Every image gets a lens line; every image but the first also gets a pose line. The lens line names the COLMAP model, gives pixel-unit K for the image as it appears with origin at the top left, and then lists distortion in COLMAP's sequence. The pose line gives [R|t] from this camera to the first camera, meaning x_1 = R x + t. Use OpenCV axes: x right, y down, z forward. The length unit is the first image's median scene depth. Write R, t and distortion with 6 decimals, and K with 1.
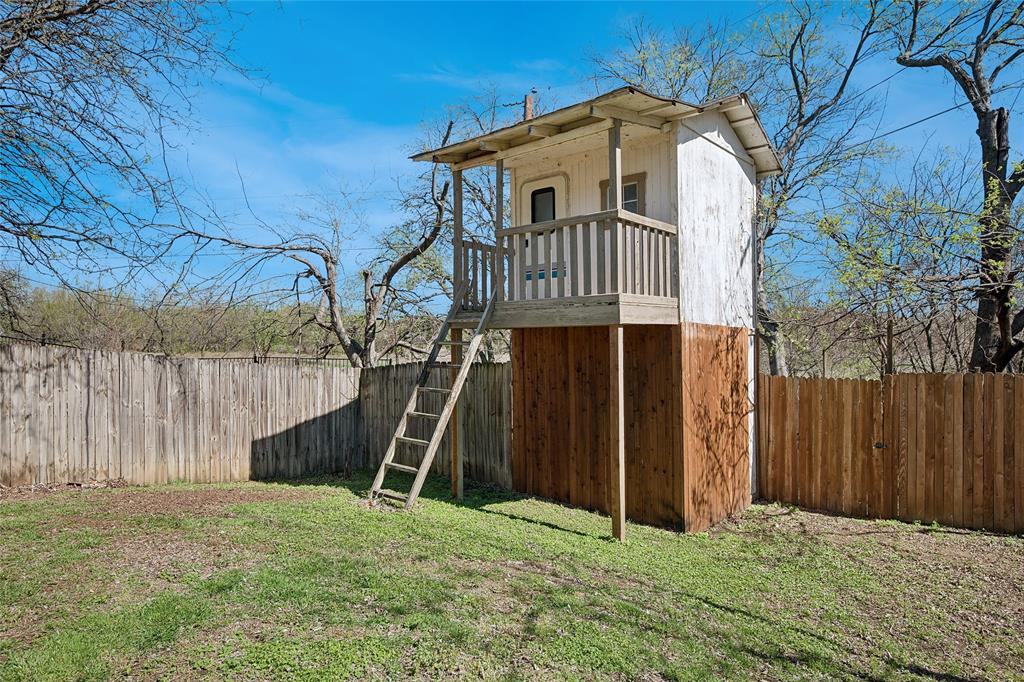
lens RADIAL K [[596.4, 0, 512.0], [0, 596.4, 341.0], [0, 0, 1]] dist [0.000908, 0.000117]
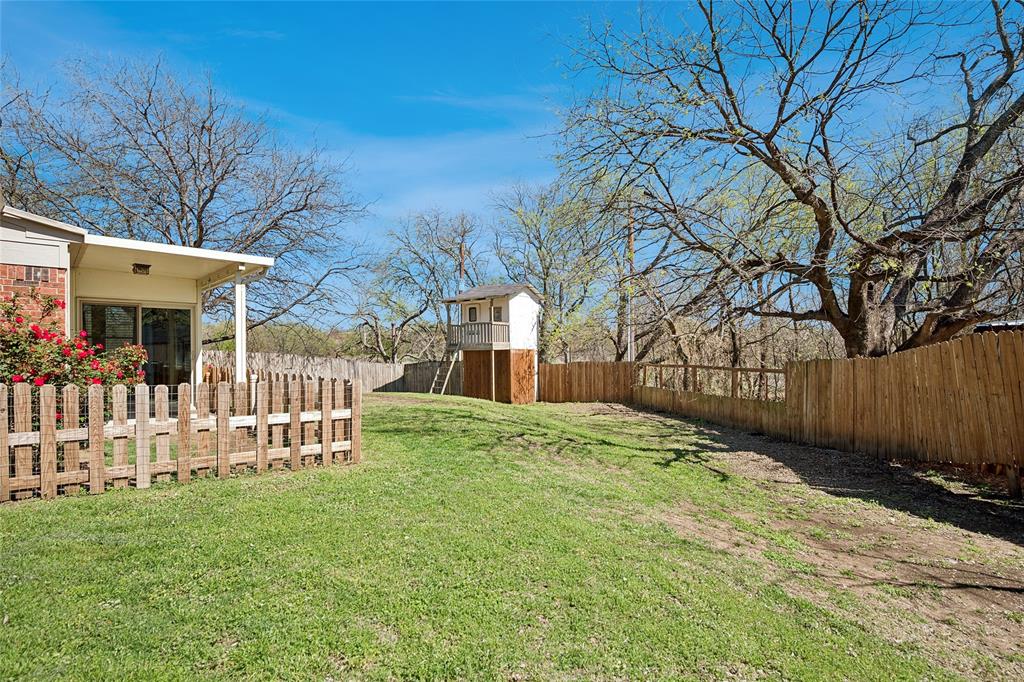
lens RADIAL K [[542.4, 0, 512.0], [0, 542.4, 341.0], [0, 0, 1]] dist [0.000540, 0.000081]
pose [[0.989621, -0.006346, 0.143561, -0.186127], [0.008704, 0.999837, -0.015802, -0.025317], [-0.143437, 0.016888, 0.989515, -2.256041]]
